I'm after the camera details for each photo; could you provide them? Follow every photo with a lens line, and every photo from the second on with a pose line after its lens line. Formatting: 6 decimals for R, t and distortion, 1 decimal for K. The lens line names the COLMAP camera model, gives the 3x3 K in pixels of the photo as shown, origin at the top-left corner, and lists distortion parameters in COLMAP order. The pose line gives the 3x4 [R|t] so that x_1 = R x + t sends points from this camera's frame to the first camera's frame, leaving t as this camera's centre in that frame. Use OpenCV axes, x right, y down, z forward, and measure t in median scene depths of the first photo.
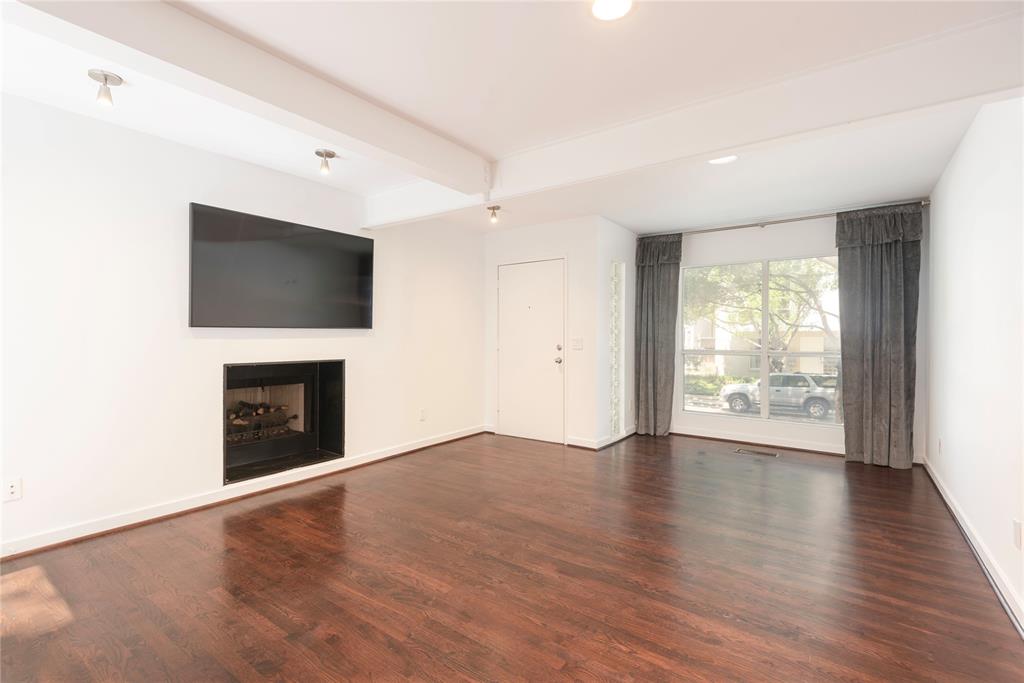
lens RADIAL K [[460.7, 0, 510.8], [0, 460.7, 339.5], [0, 0, 1]] dist [0.025923, -0.016833]
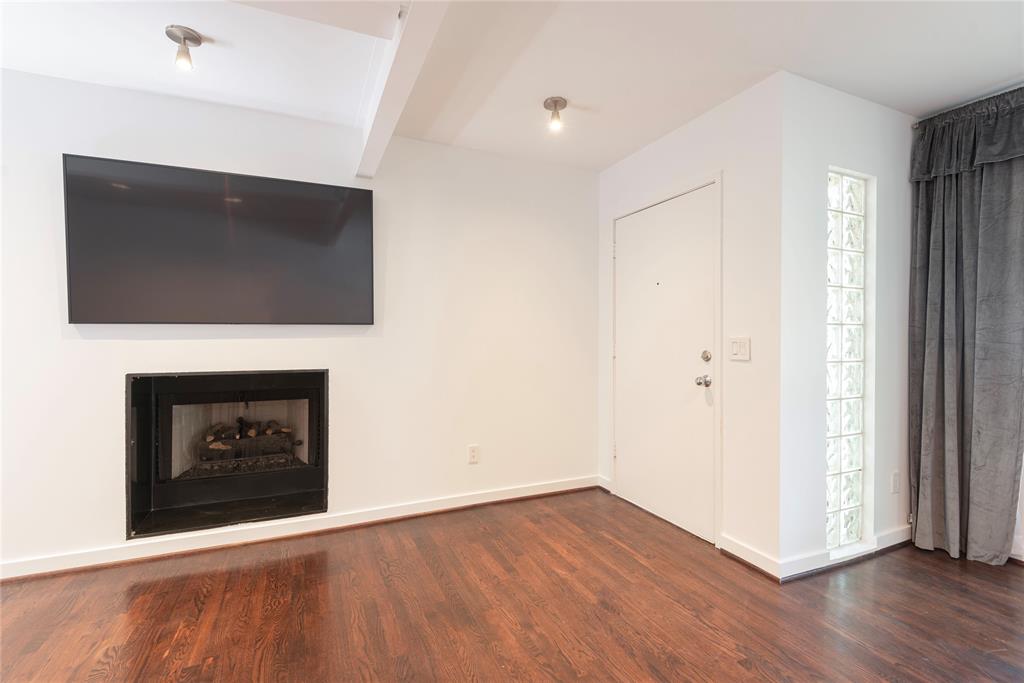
lens RADIAL K [[460.7, 0, 510.8], [0, 460.7, 339.5], [0, 0, 1]] dist [0.025923, -0.016833]
pose [[0.863672, 0.000358, -0.504055, 0.200576], [-0.001258, 0.999998, -0.001446, -0.000540], [0.504053, 0.001883, 0.863670, 0.494389]]
